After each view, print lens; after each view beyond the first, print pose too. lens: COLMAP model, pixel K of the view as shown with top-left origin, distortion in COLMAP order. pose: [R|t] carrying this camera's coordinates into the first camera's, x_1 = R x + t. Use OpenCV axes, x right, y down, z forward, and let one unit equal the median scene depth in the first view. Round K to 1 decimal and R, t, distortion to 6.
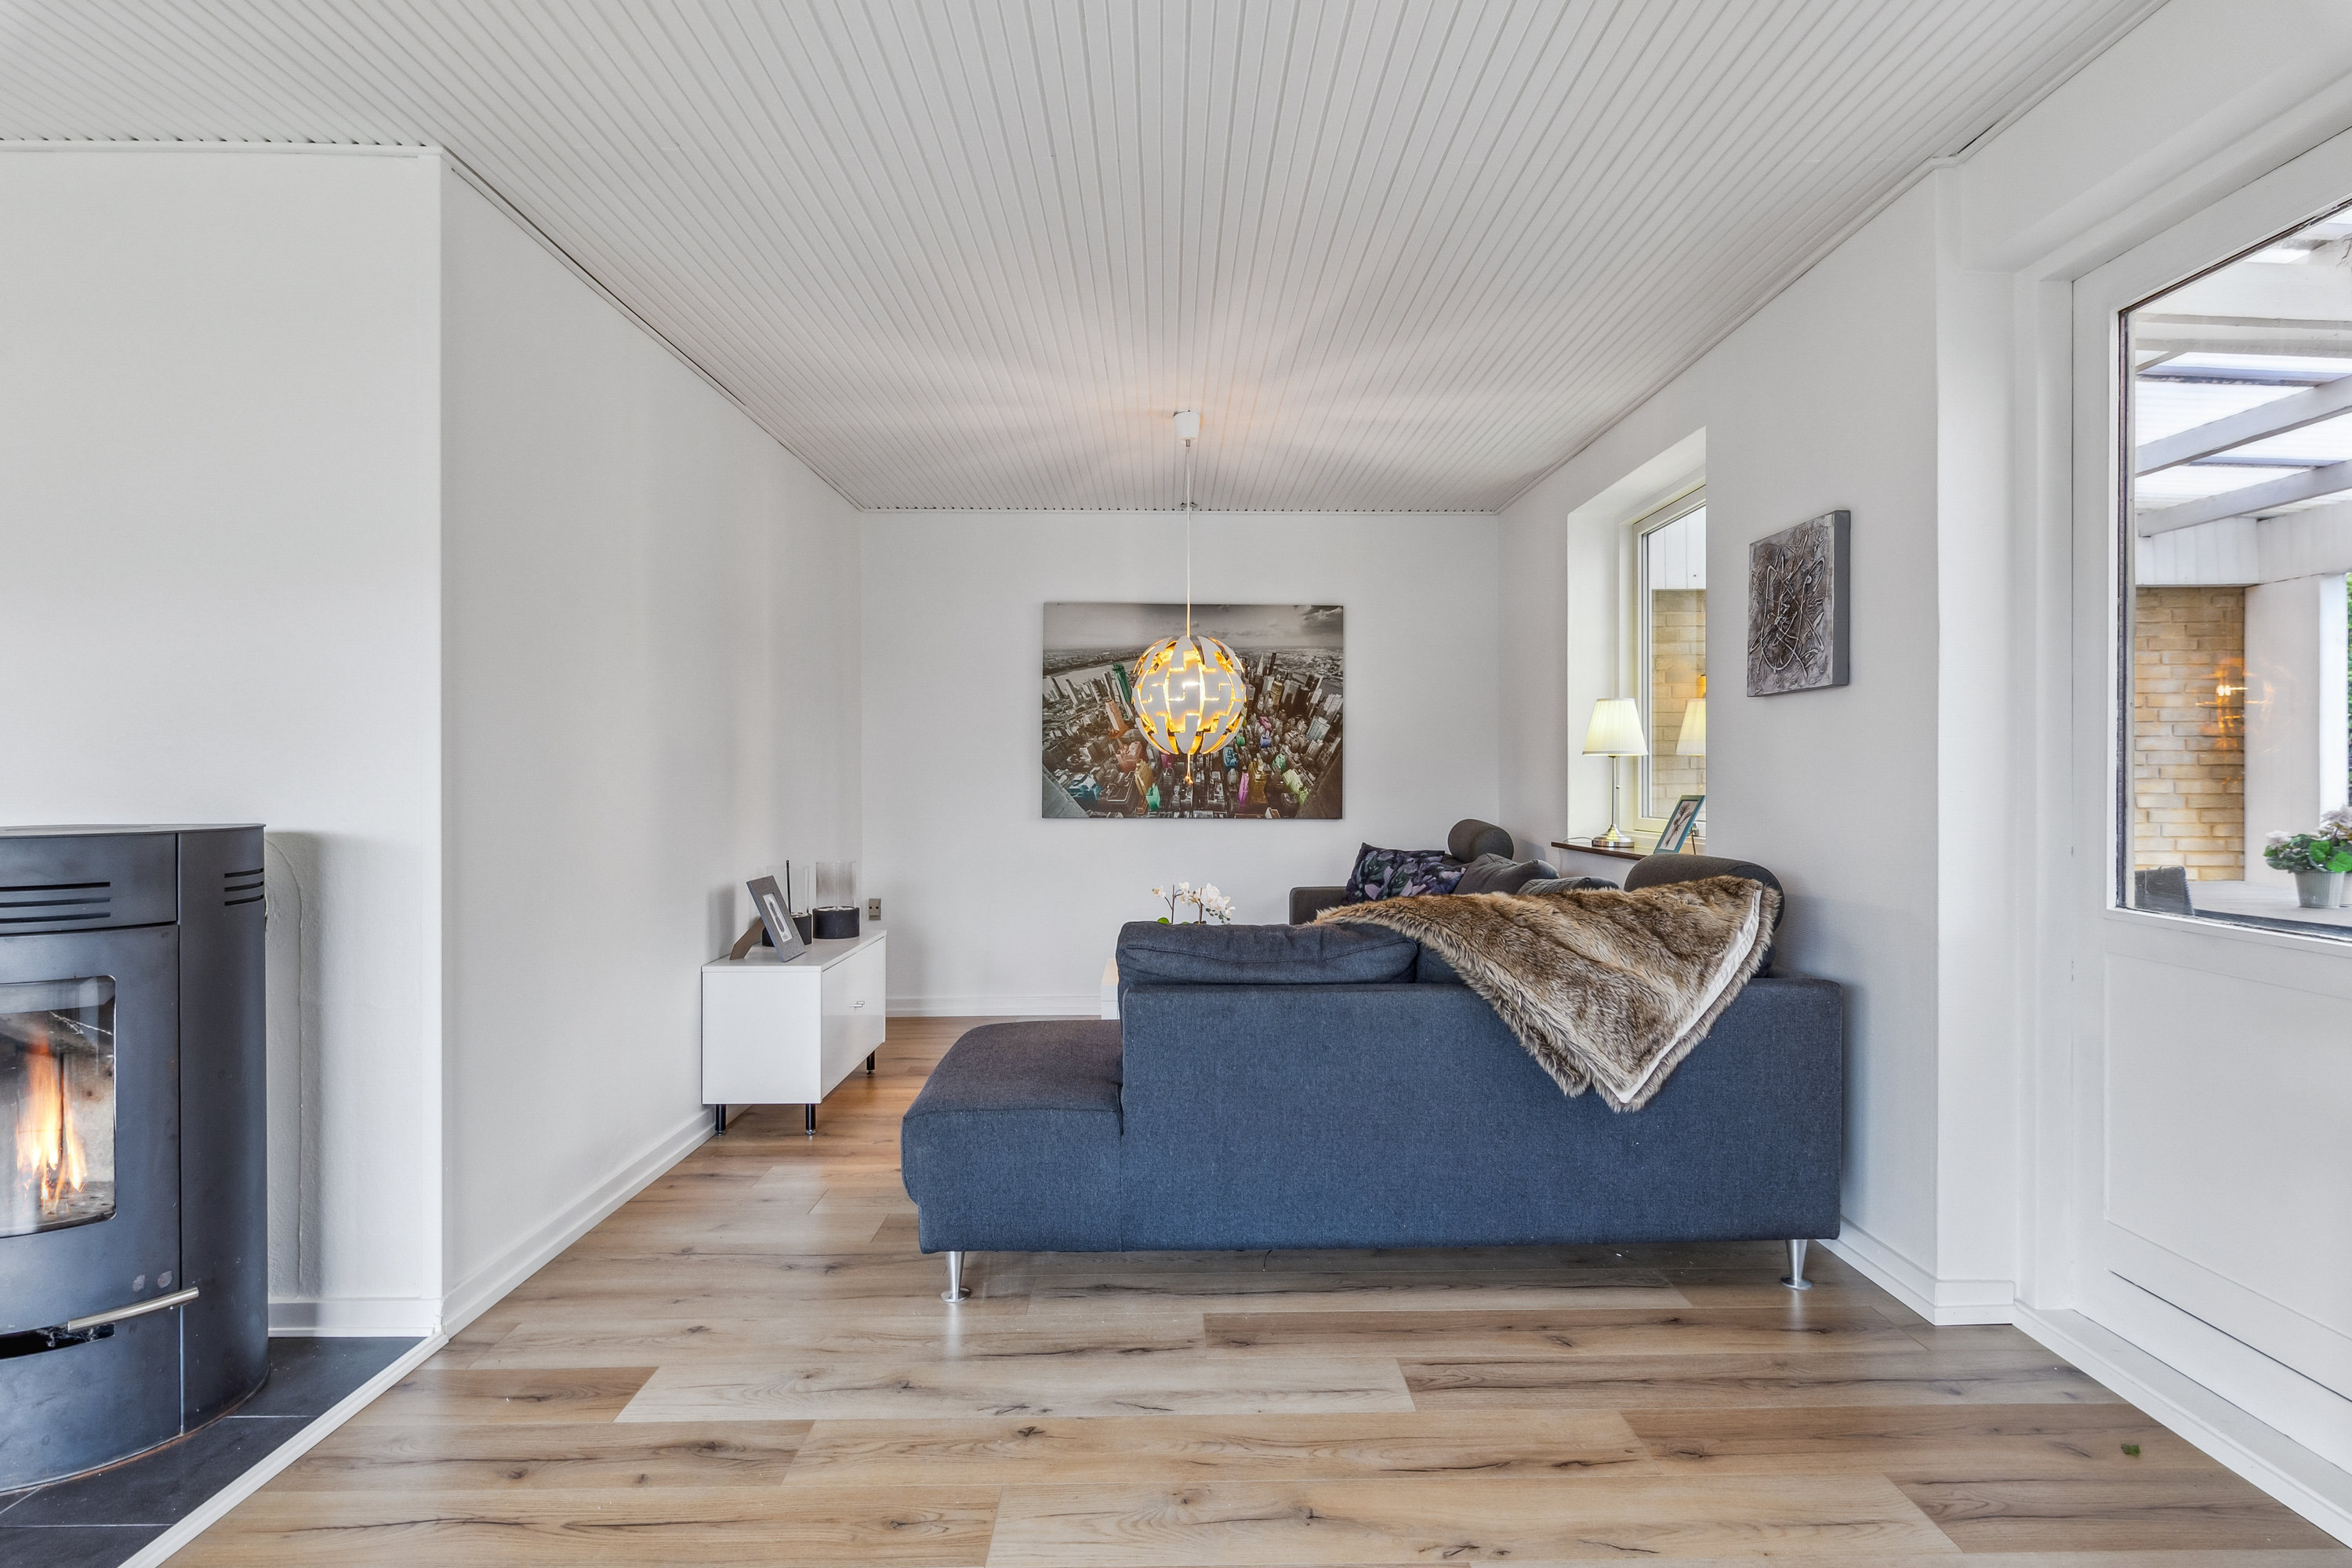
lens RADIAL K [[1152.6, 0, 1176.0], [0, 1152.6, 784.0], [0, 0, 1]] dist [-0.000558, -0.000654]
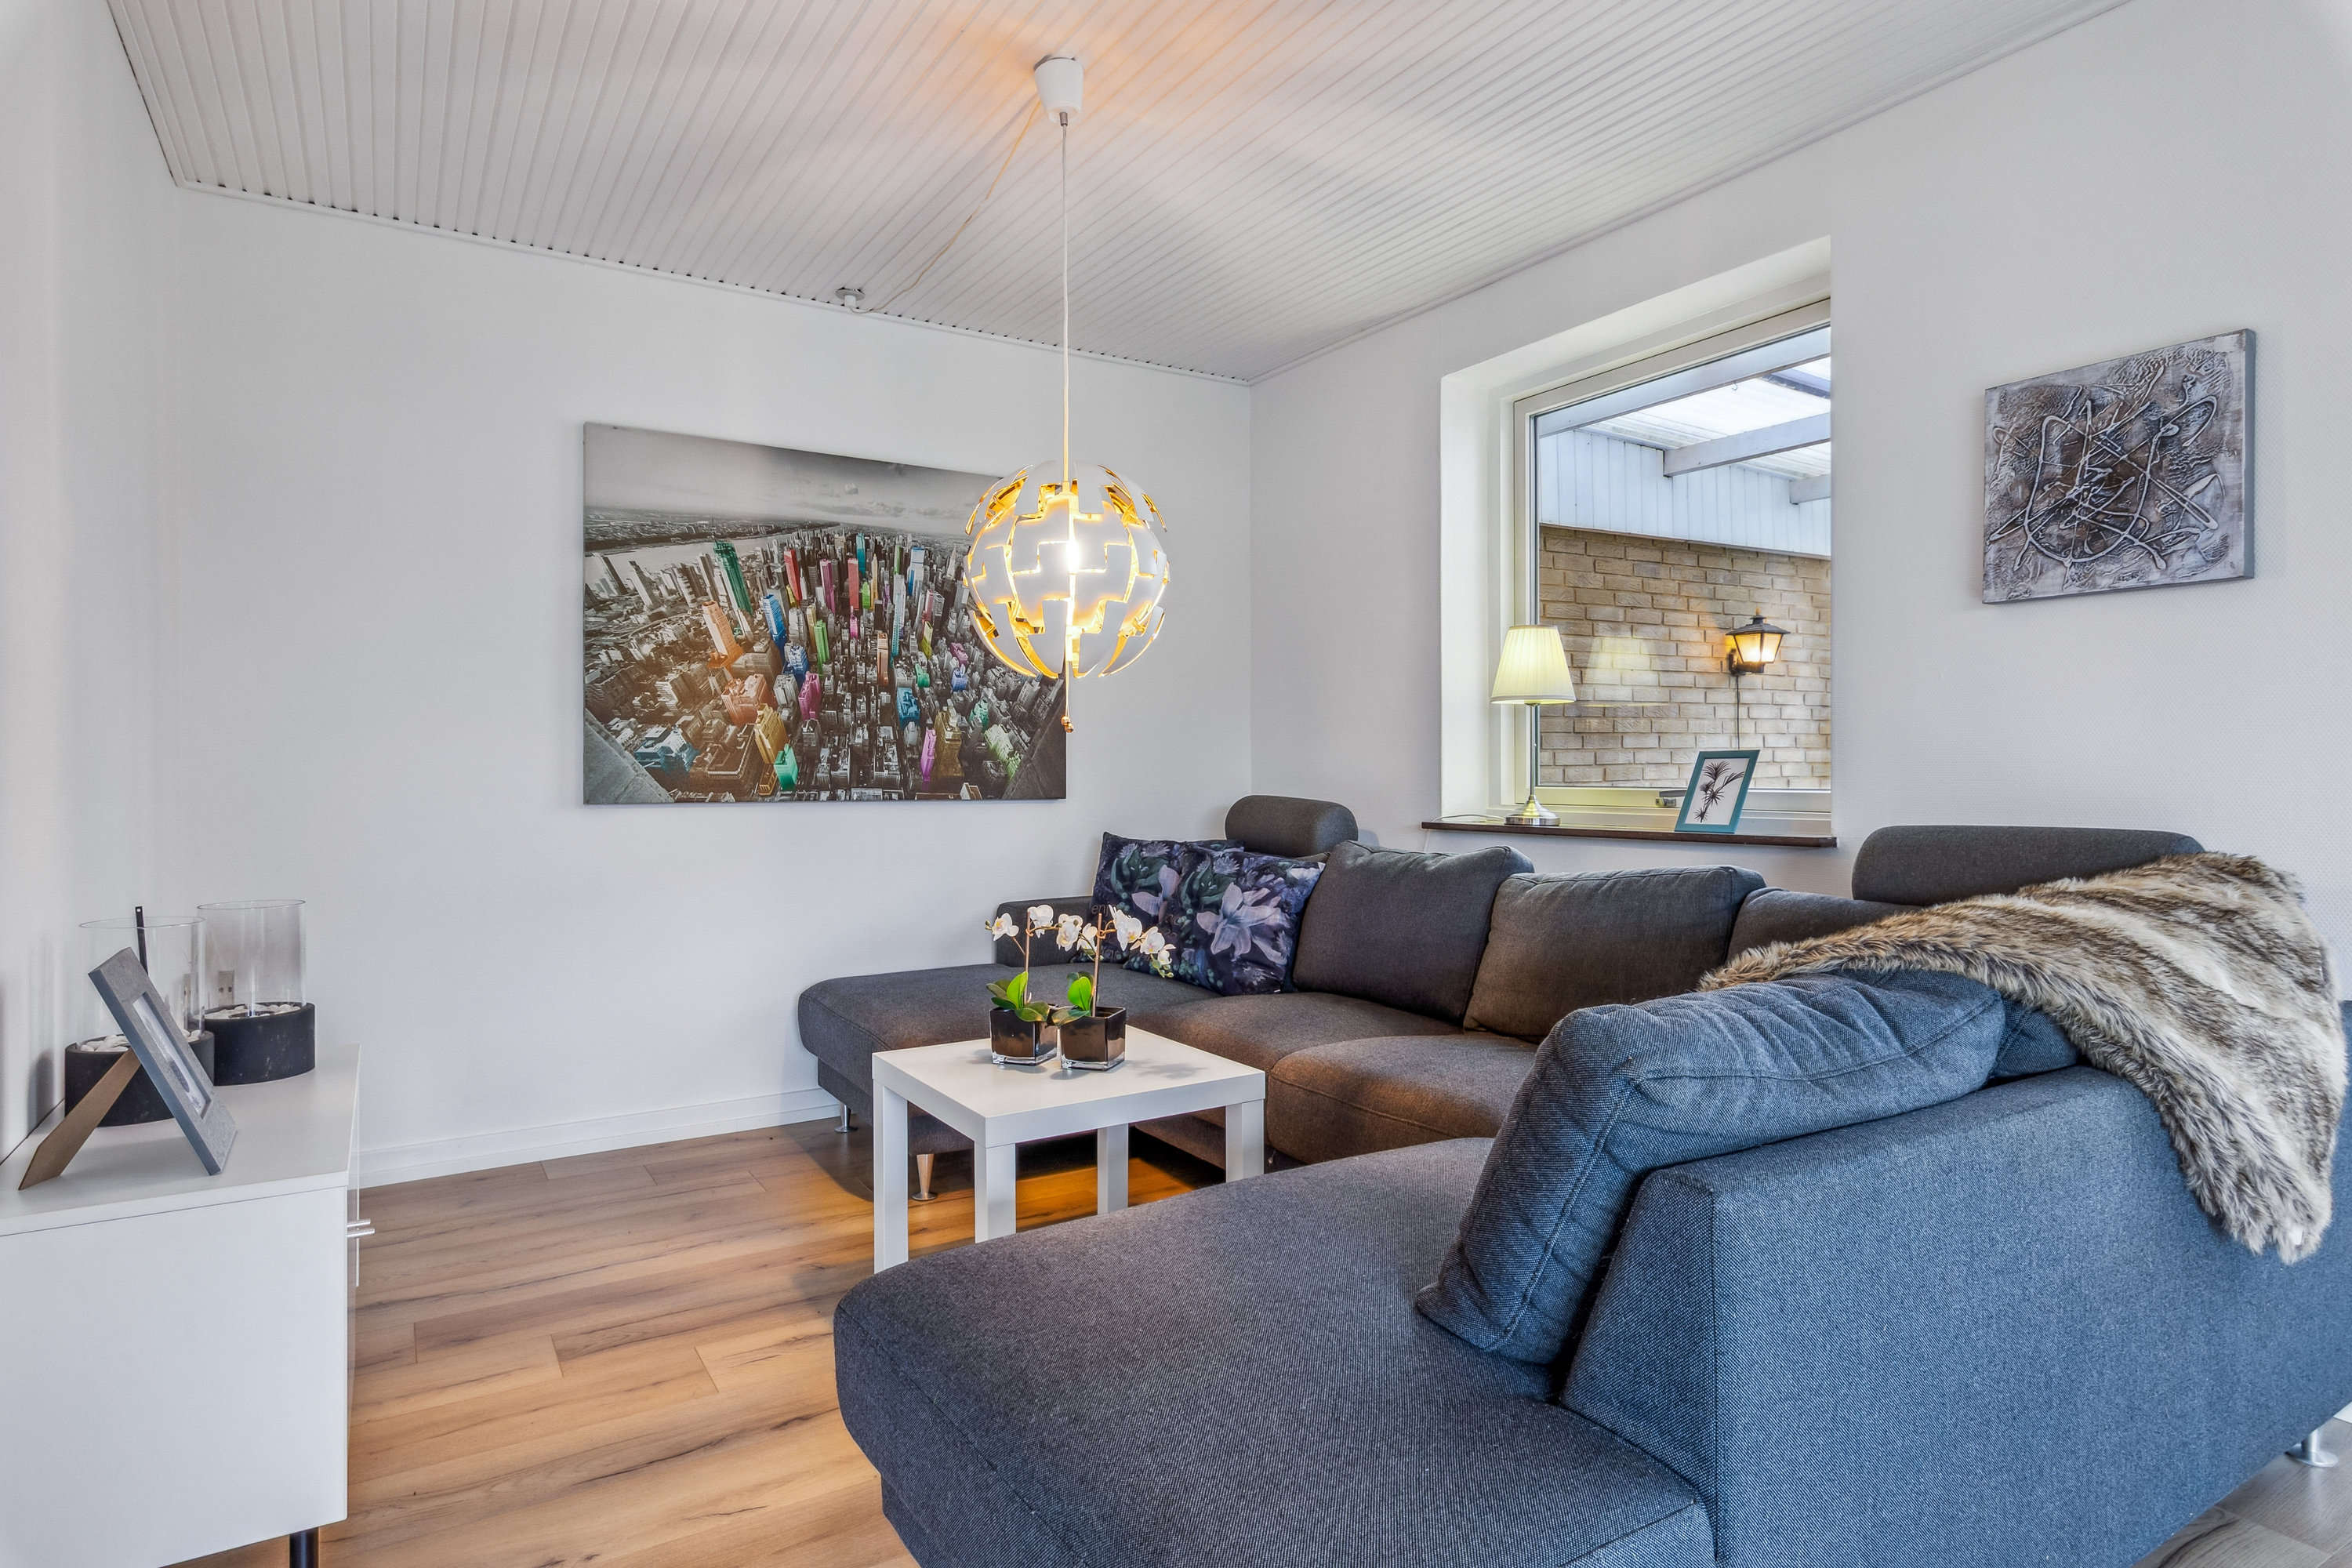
lens RADIAL K [[1279.5, 0, 1176.0], [0, 1279.5, 784.0], [0, 0, 1]] dist [-0.003214, 0.000288]
pose [[0.860430, -0.008325, 0.509500, -0.186248], [0.003968, 0.999946, 0.009637, 0.014635], [-0.509553, -0.006270, 0.860417, 0.316294]]
